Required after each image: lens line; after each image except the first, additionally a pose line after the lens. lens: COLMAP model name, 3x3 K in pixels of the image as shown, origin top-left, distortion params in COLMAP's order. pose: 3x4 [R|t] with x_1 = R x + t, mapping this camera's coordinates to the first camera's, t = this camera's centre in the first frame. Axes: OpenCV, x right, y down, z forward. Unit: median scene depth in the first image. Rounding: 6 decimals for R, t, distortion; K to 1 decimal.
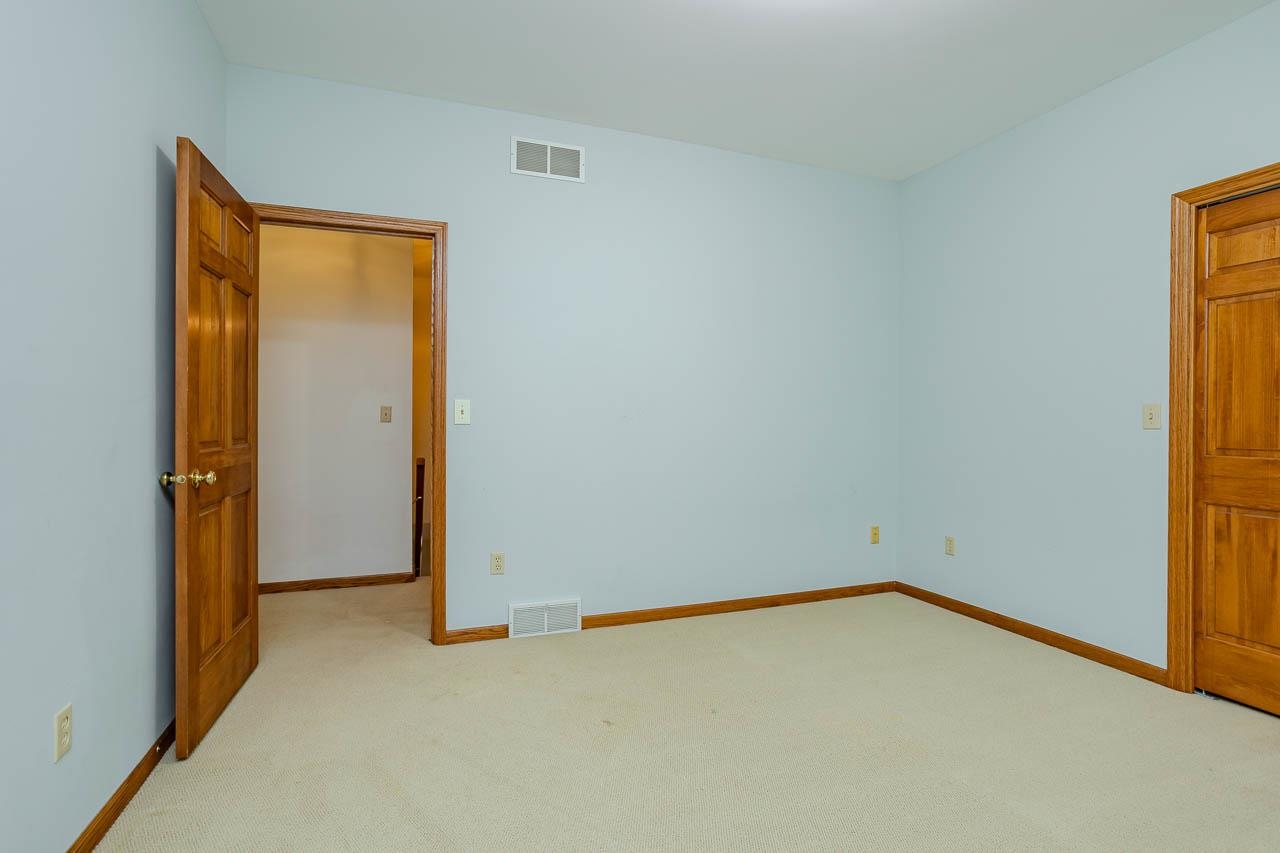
lens RADIAL K [[617.4, 0, 645.7], [0, 617.4, 426.6], [0, 0, 1]] dist [-0.043344, 0.020412]
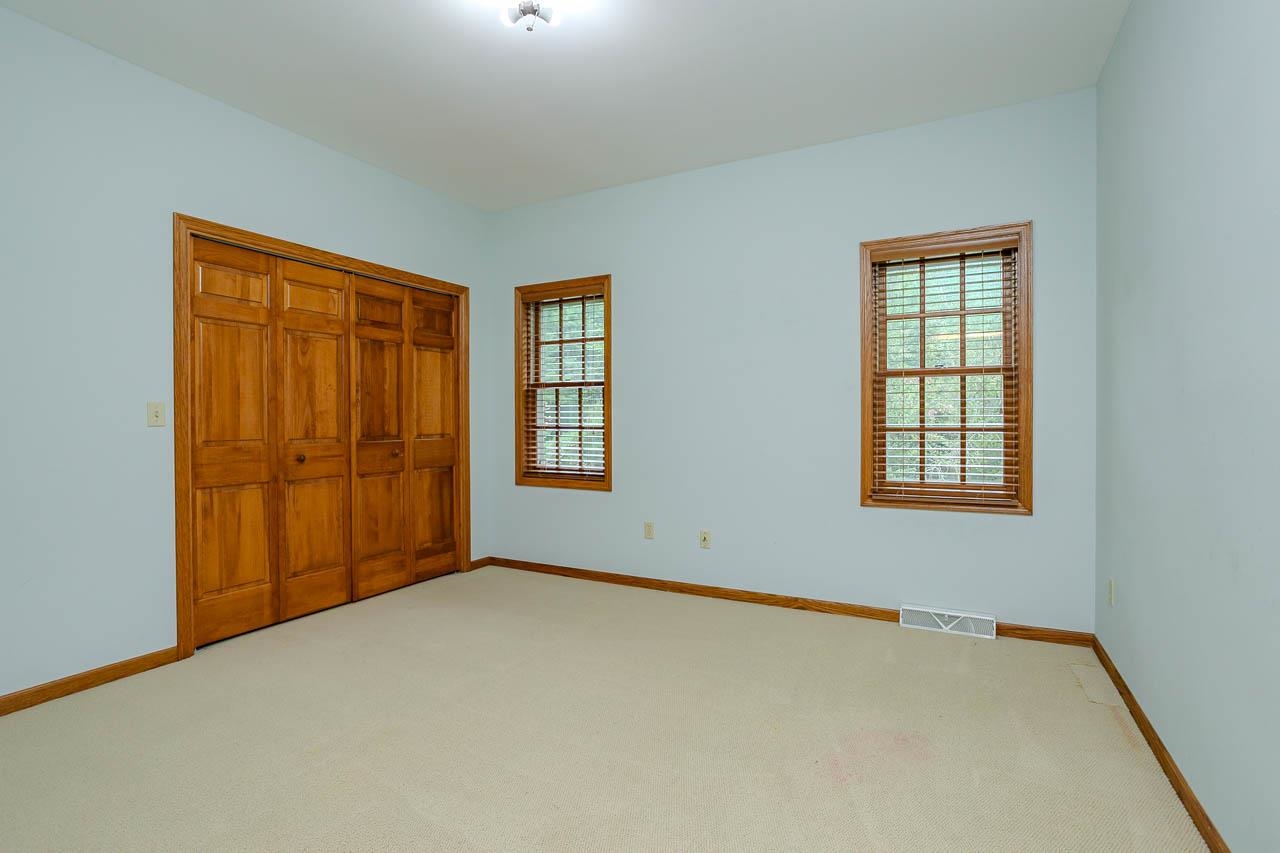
lens RADIAL K [[617.4, 0, 639.8], [0, 617.4, 421.7], [0, 0, 1]] dist [-0.043344, 0.020412]
pose [[-0.675201, -0.010234, 0.737563, -0.543476], [-0.000060, 0.999905, 0.013819, -0.020228], [-0.737634, 0.009287, -0.675137, 1.194907]]
